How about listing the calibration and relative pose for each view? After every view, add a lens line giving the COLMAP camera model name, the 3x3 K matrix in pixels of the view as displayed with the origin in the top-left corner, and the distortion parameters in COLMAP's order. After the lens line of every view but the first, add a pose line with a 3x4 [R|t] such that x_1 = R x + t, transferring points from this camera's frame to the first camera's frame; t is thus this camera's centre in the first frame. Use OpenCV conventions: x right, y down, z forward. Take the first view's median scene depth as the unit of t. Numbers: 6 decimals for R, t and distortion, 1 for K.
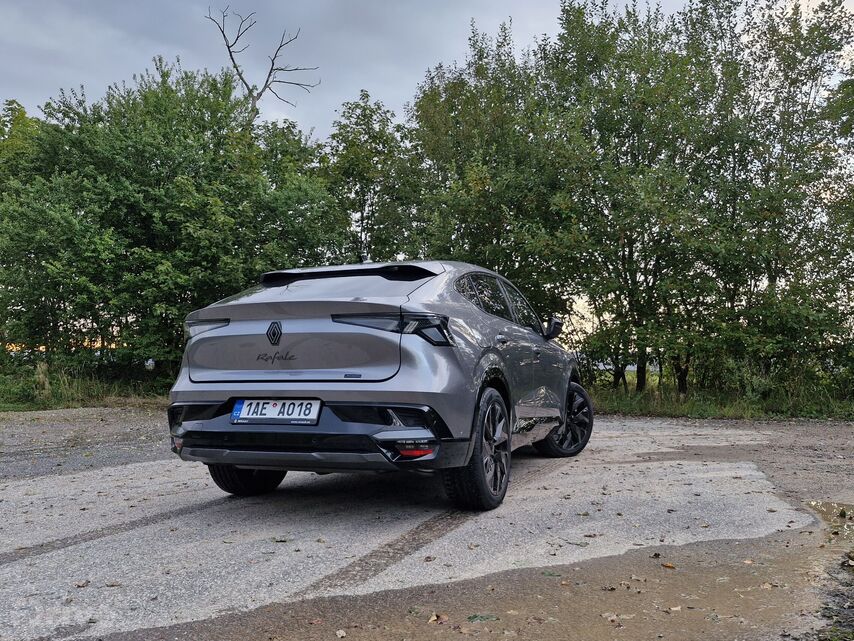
lens RADIAL K [[750.3, 0, 427.0], [0, 750.3, 320.5], [0, 0, 1]] dist [-0.007536, -0.005620]
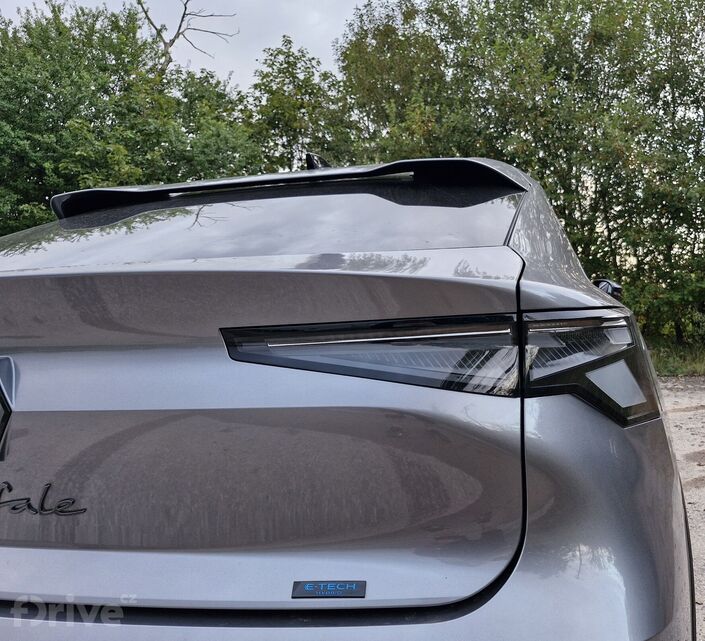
lens RADIAL K [[627.1, 0, 430.1], [0, 627.1, 322.3], [0, 0, 1]] dist [0.010042, 0.003582]
pose [[0.991232, -0.038416, 0.126423, -0.031100], [0.028489, 0.996434, 0.079415, -0.008743], [-0.129023, -0.075117, 0.988792, 0.281731]]
